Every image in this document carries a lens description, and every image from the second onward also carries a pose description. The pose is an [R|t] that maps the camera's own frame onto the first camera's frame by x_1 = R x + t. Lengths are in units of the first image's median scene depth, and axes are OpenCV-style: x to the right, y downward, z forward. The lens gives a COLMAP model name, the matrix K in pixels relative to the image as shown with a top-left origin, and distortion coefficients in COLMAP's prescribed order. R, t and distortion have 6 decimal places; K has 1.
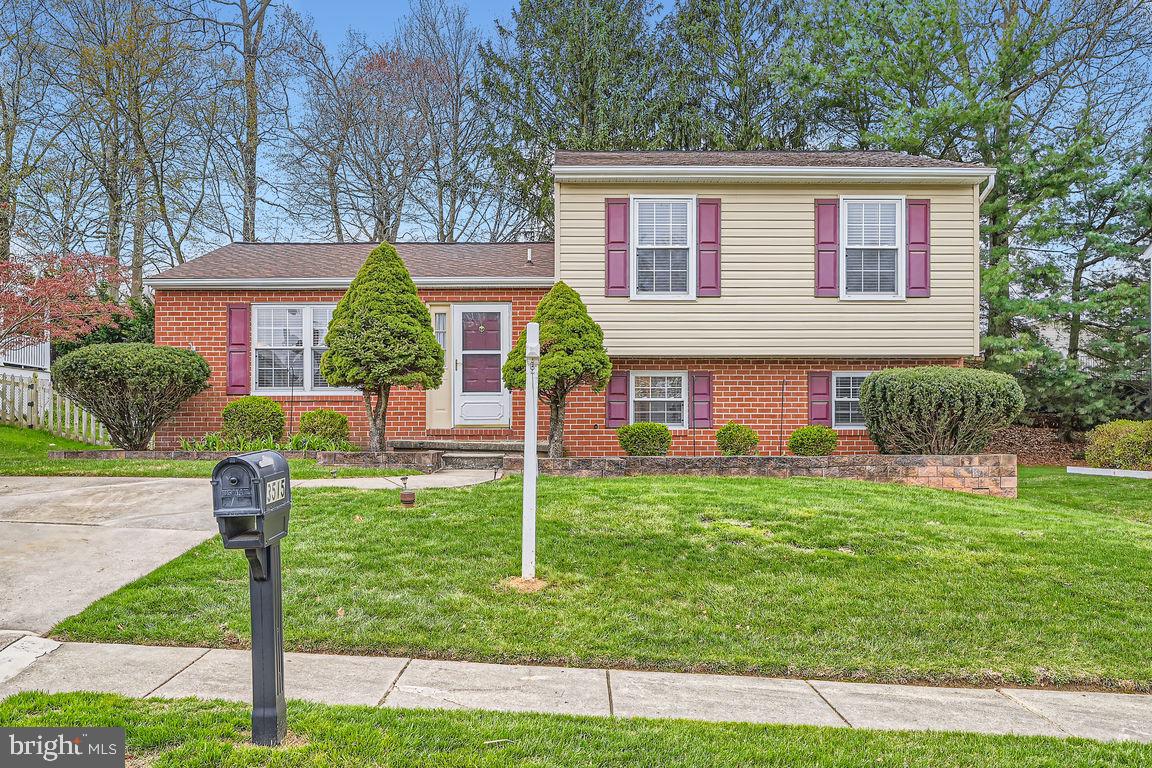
lens RADIAL K [[1279.8, 0, 576.0], [0, 1279.8, 384.0], [0, 0, 1]] dist [-0.007699, 0.000172]
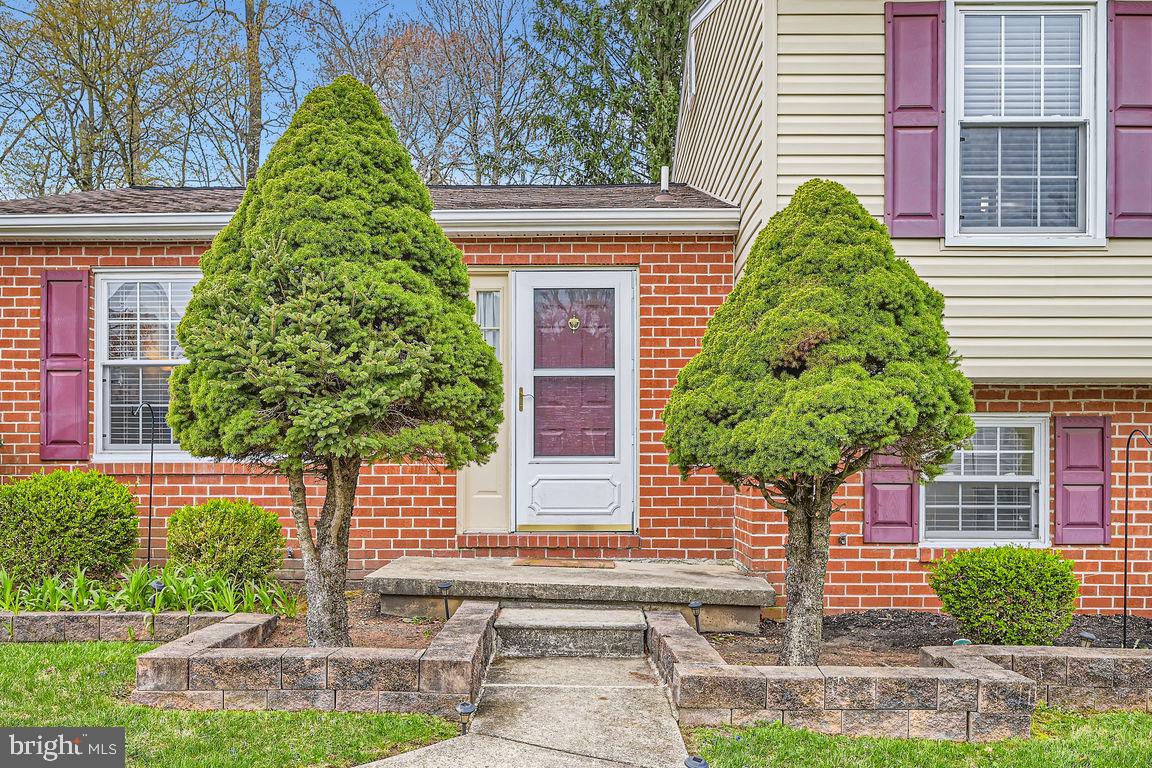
lens RADIAL K [[950.2, 0, 576.0], [0, 950.2, 384.0], [0, 0, 1]] dist [0.001219, -0.000745]
pose [[0.999996, 0.001433, 0.002583, -0.077661], [-0.001372, 0.999731, -0.023143, -0.012989], [-0.002616, 0.023140, 0.999729, 0.678955]]
